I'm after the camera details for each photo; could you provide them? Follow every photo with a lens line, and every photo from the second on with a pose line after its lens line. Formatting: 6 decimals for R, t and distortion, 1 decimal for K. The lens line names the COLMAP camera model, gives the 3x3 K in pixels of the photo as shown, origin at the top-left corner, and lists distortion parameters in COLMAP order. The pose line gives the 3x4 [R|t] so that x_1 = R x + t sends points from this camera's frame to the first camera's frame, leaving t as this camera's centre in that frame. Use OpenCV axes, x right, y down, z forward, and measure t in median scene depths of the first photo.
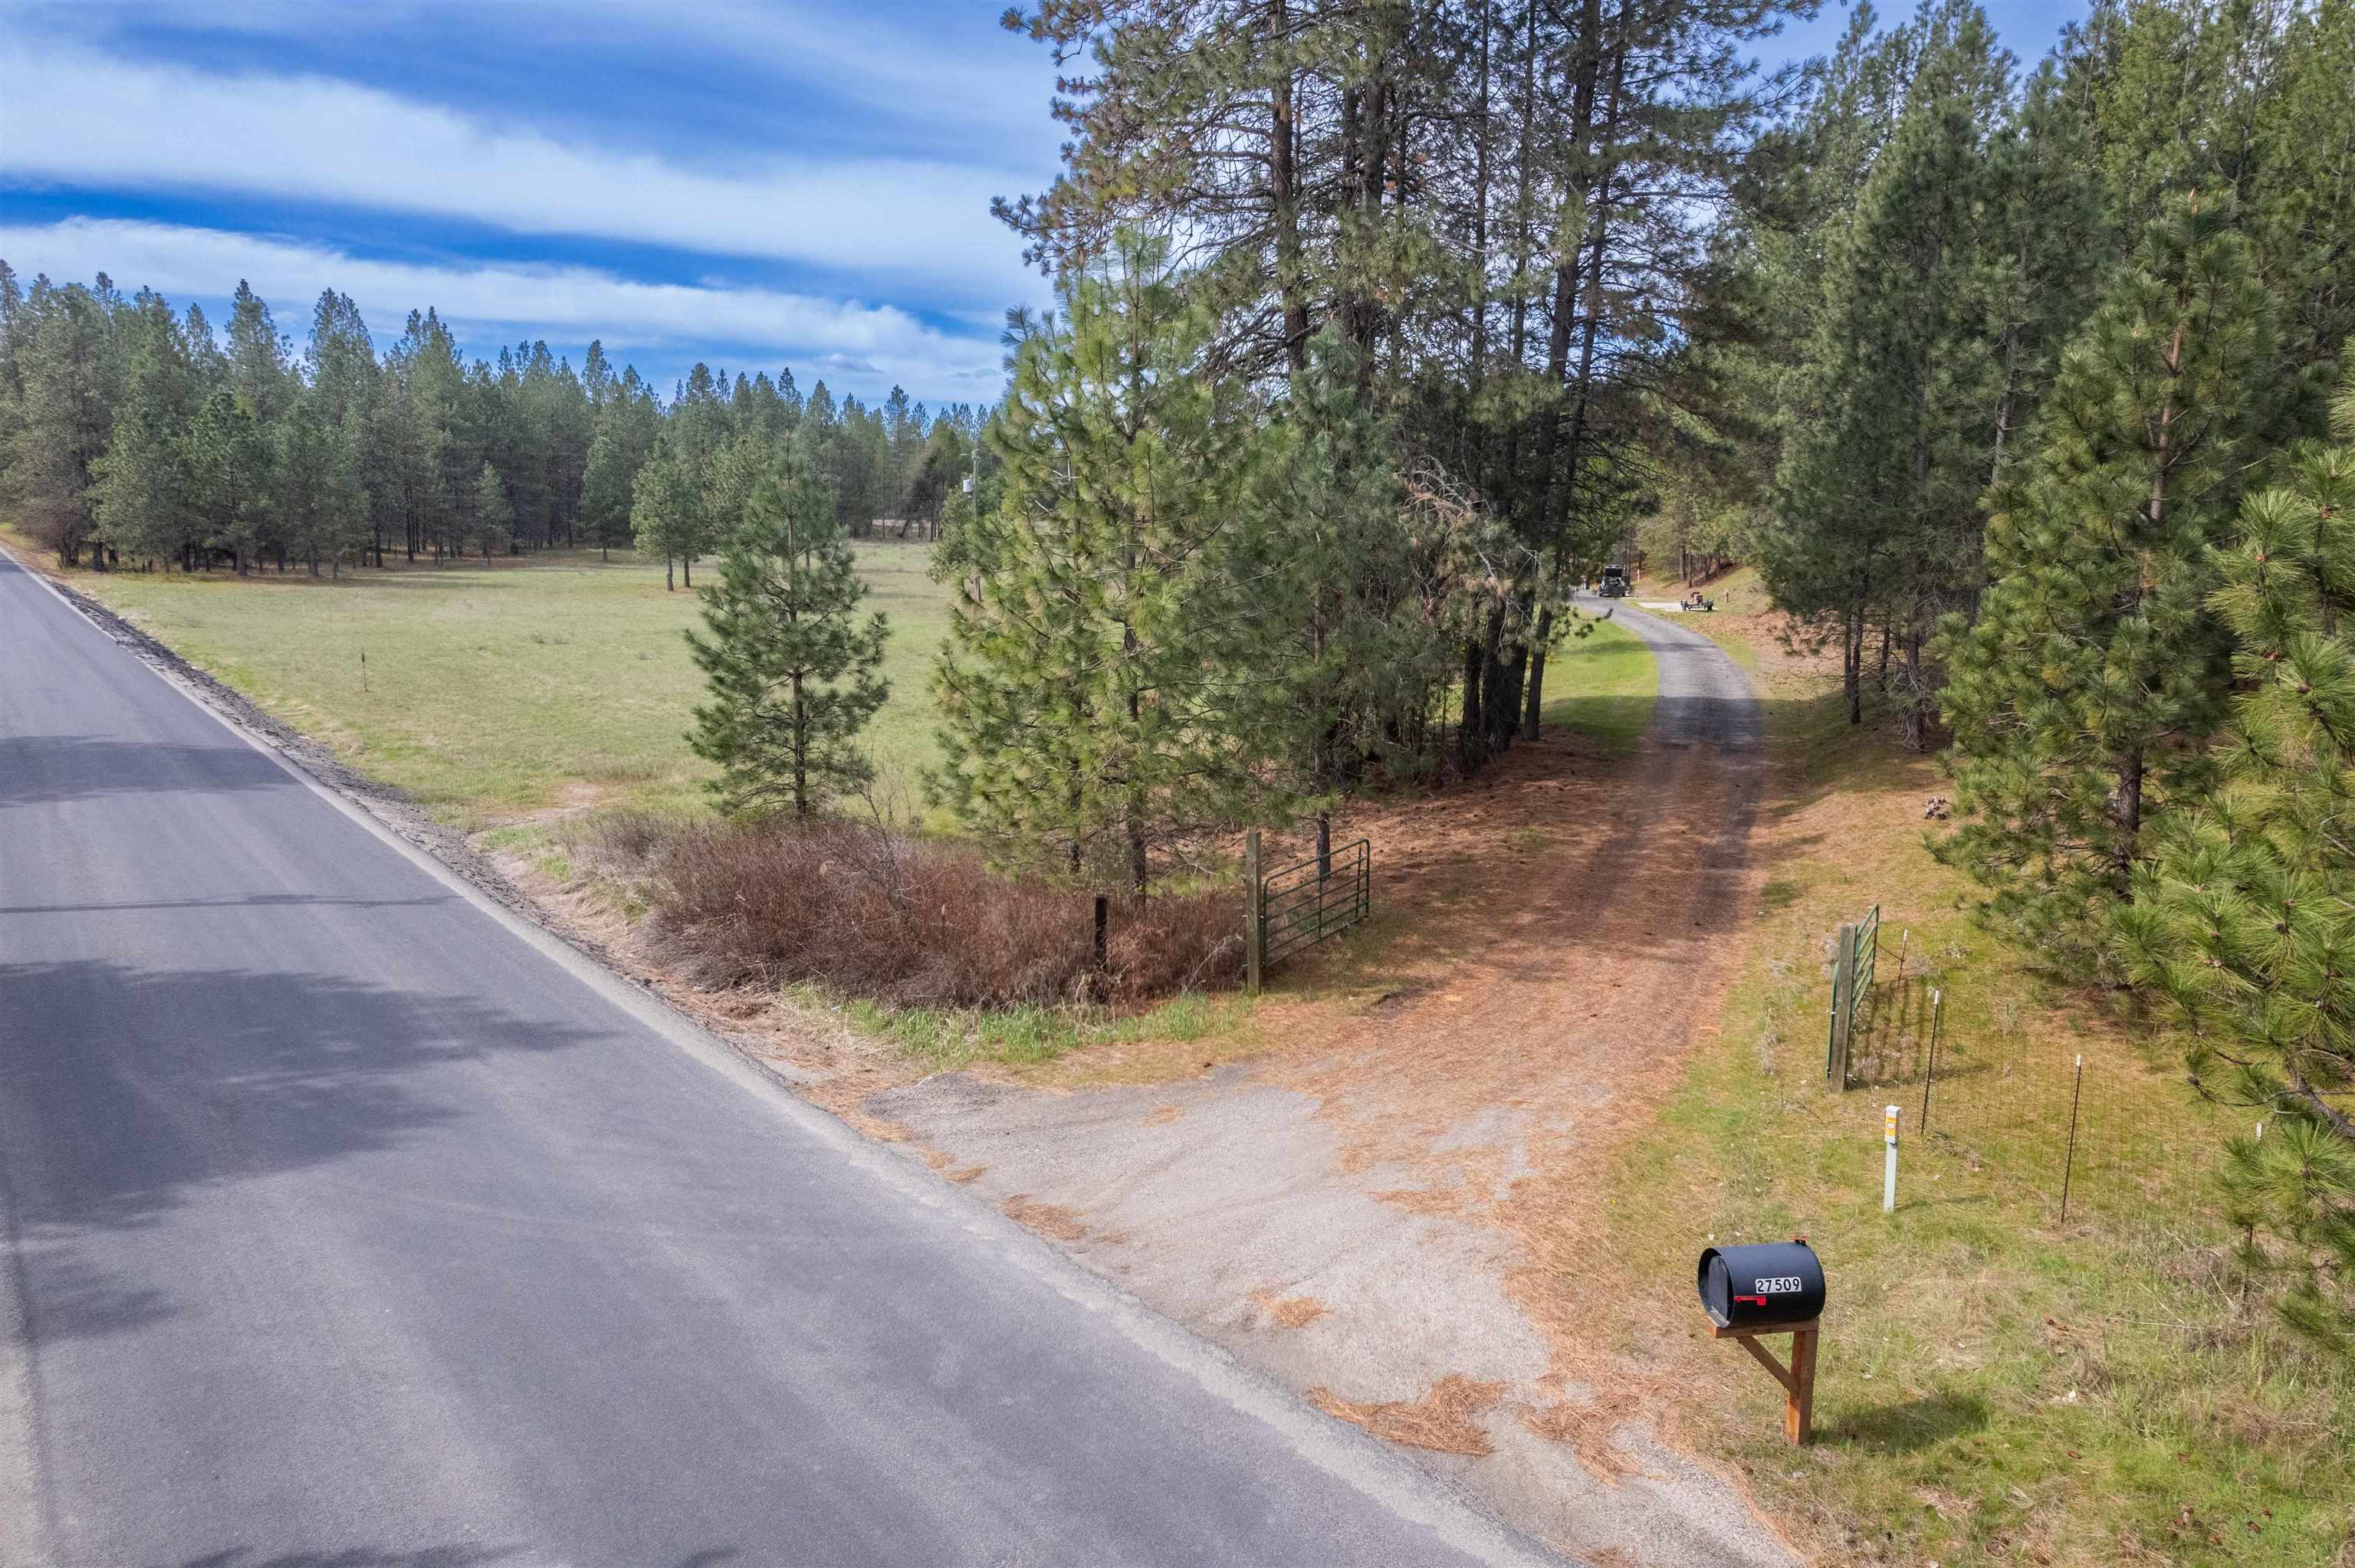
lens RADIAL K [[1482.2, 0, 1172.1], [0, 1482.2, 797.9], [0, 0, 1]] dist [-0.073536, 0.080855]
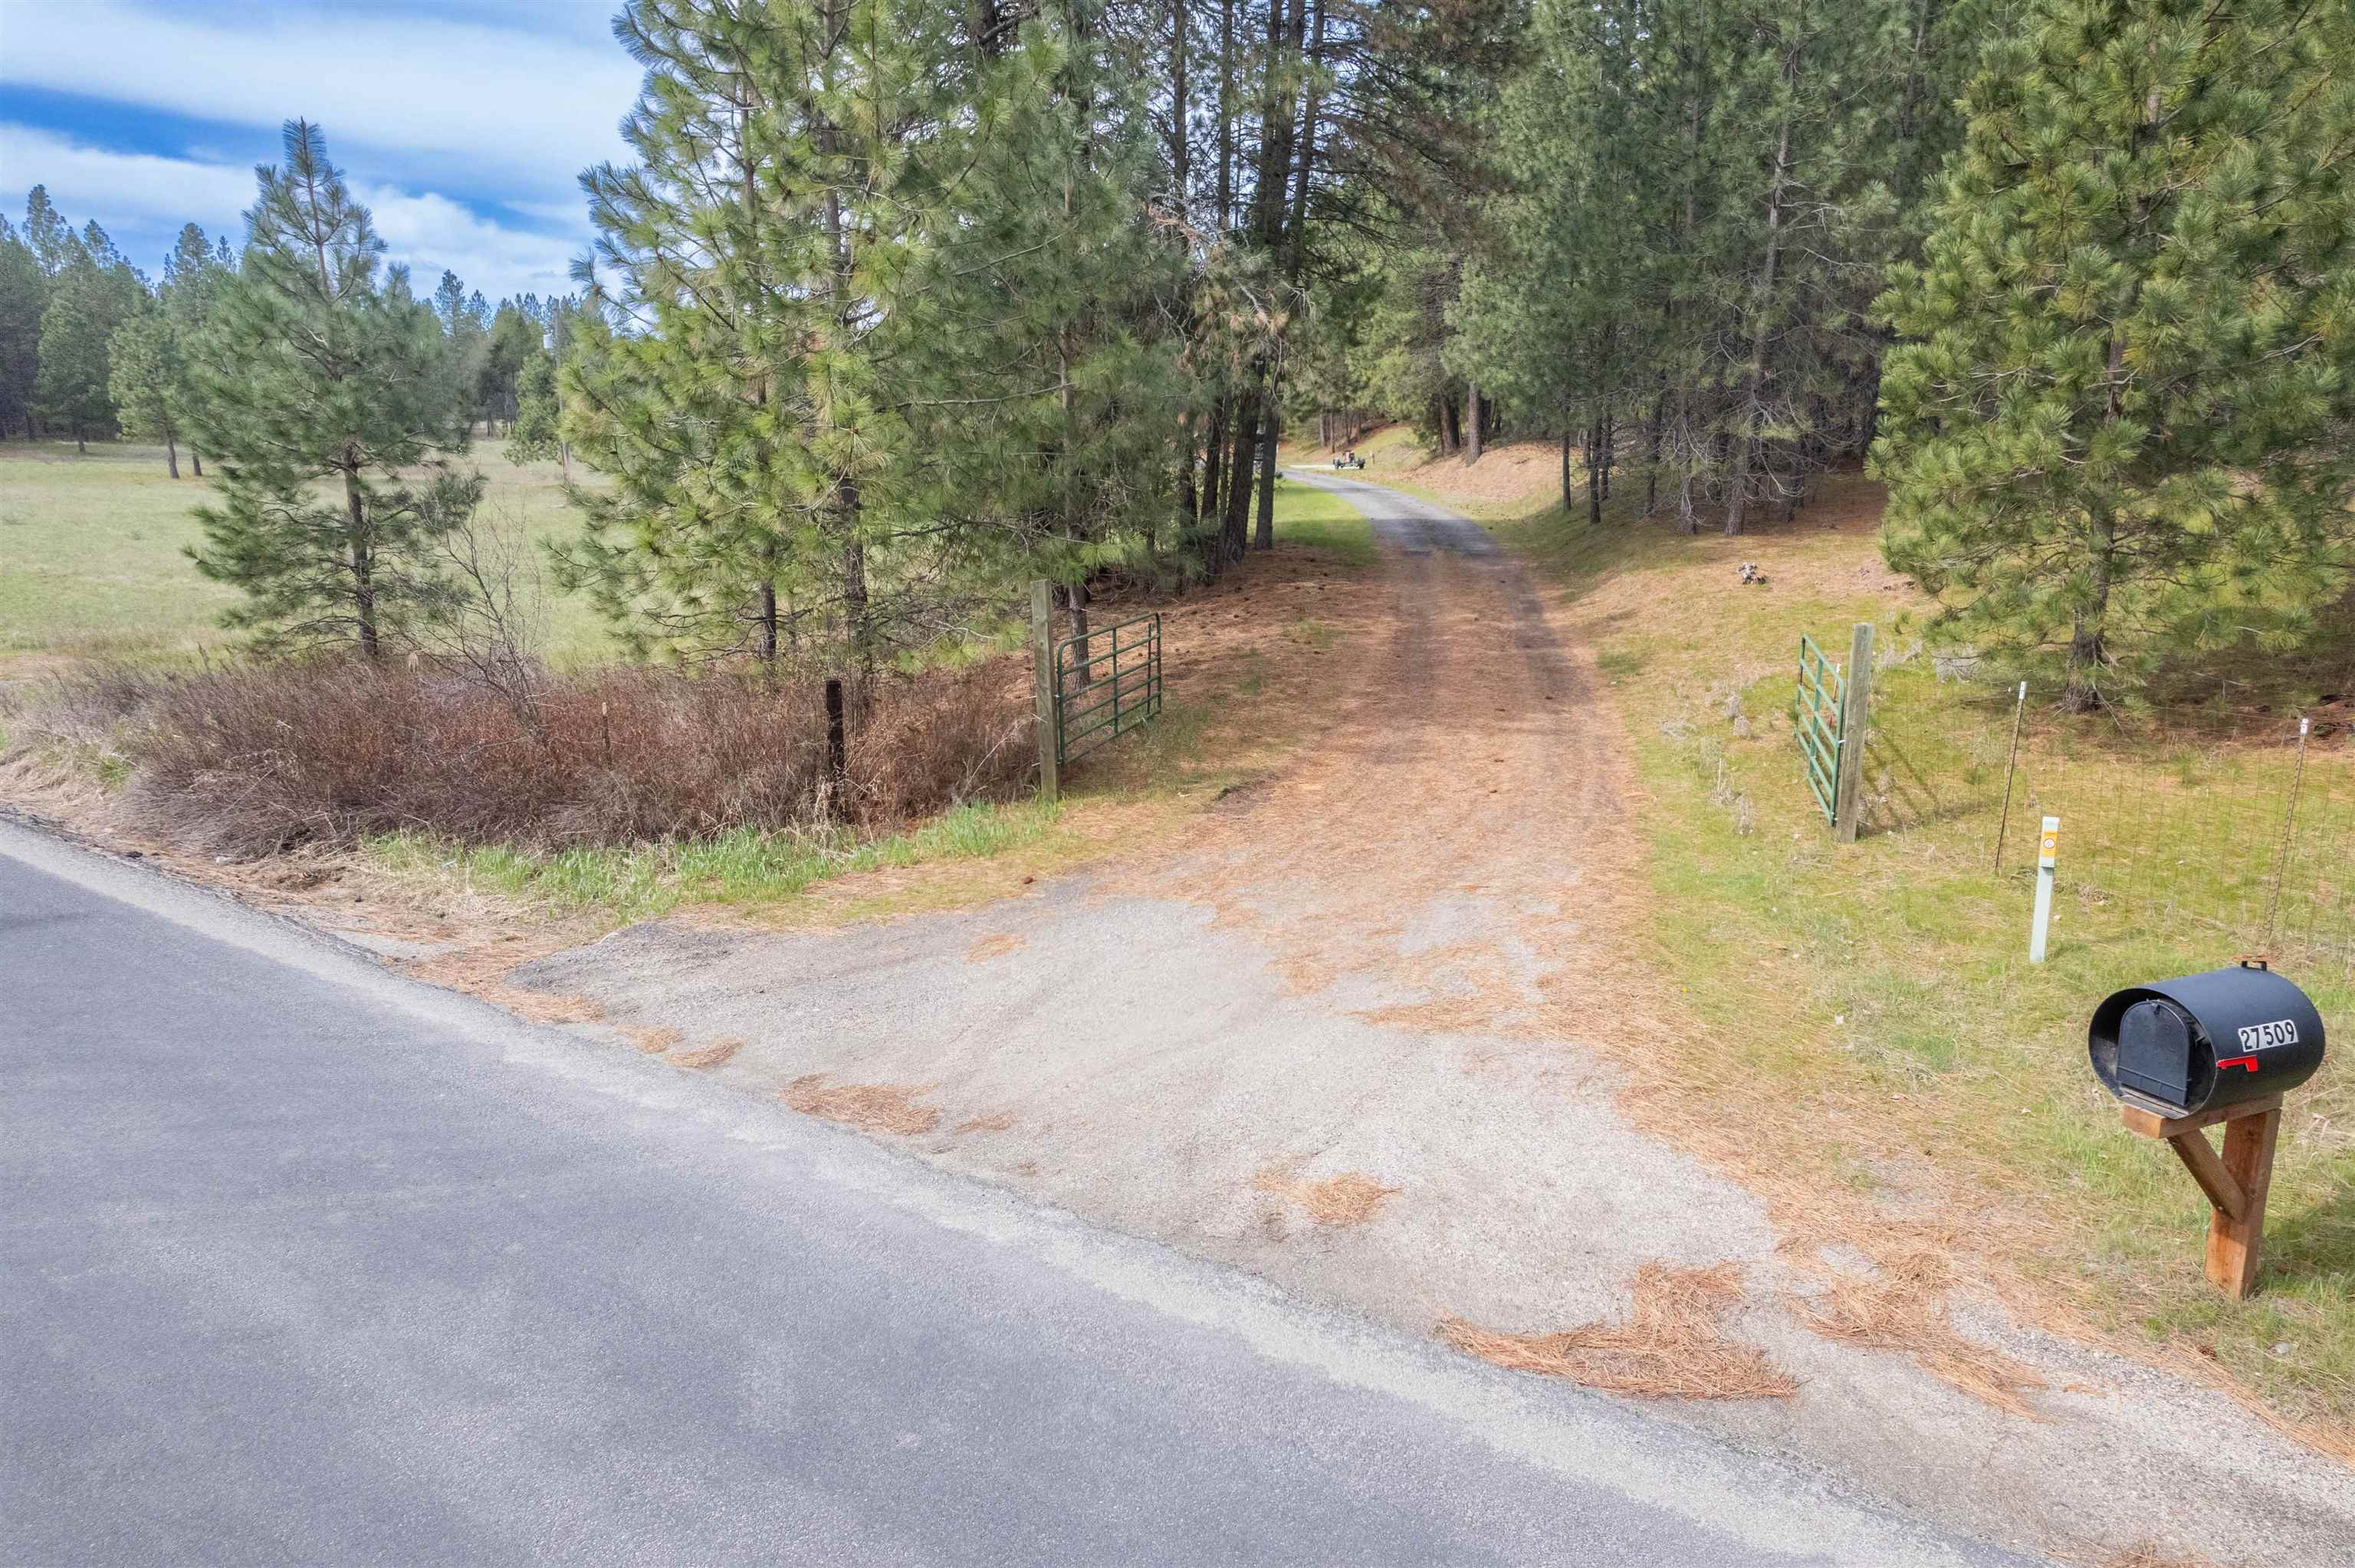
lens RADIAL K [[1482.2, 0, 1172.1], [0, 1482.2, 797.9], [0, 0, 1]] dist [-0.073536, 0.080855]
pose [[0.966106, -0.065155, 0.249790, -0.073037], [0.050329, 0.996596, 0.065295, 0.086620], [-0.253194, -0.050510, 0.966096, 0.267378]]
